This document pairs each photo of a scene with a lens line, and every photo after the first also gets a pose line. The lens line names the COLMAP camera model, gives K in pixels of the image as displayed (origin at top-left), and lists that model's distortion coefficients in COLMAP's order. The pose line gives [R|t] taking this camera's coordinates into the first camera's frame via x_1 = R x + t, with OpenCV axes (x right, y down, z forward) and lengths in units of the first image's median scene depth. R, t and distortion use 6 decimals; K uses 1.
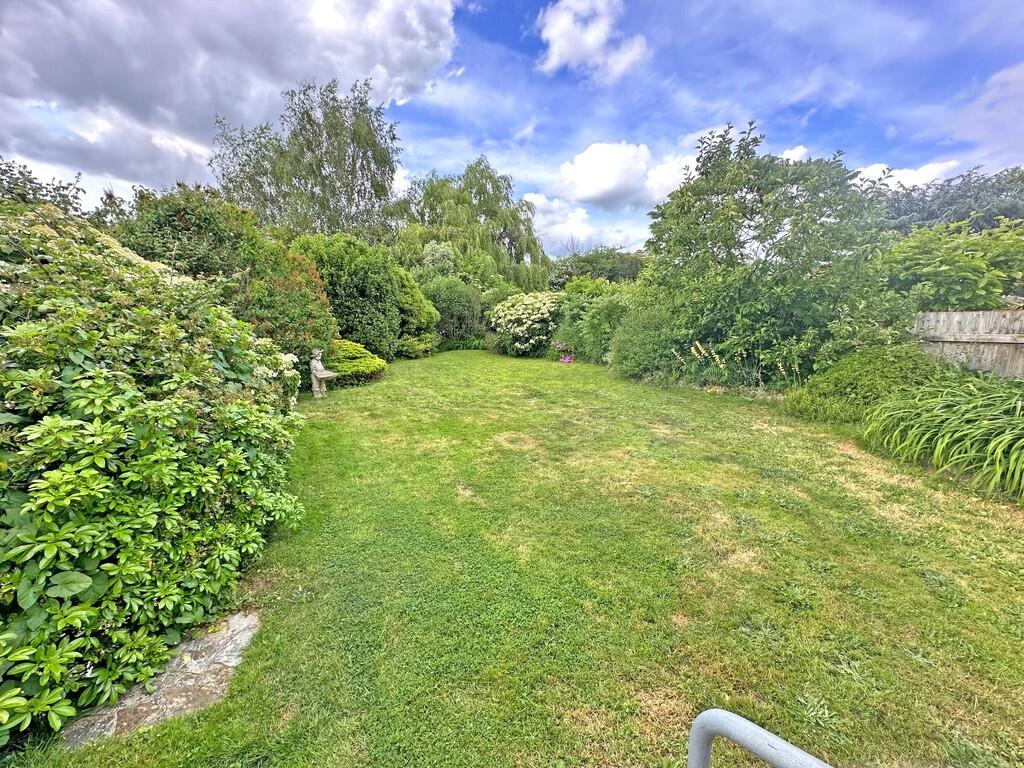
lens RADIAL K [[415.2, 0, 509.6], [0, 415.2, 409.5], [0, 0, 1]] dist [-0.000317, 0.001380]
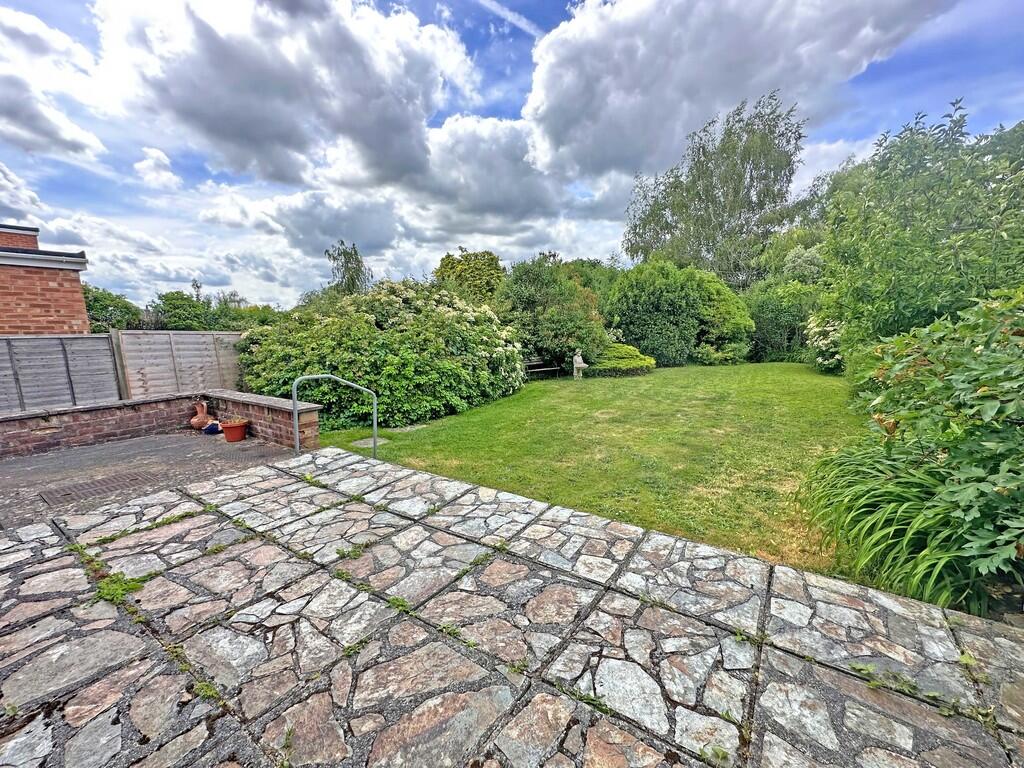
lens RADIAL K [[415.2, 0, 509.2], [0, 415.2, 416.4], [0, 0, 1]] dist [-0.000317, 0.001380]
pose [[0.581249, 0.180510, -0.793452, 0.361337], [-0.180547, 0.979389, 0.090549, 0.004696], [0.793443, 0.090624, 0.601860, -0.065417]]
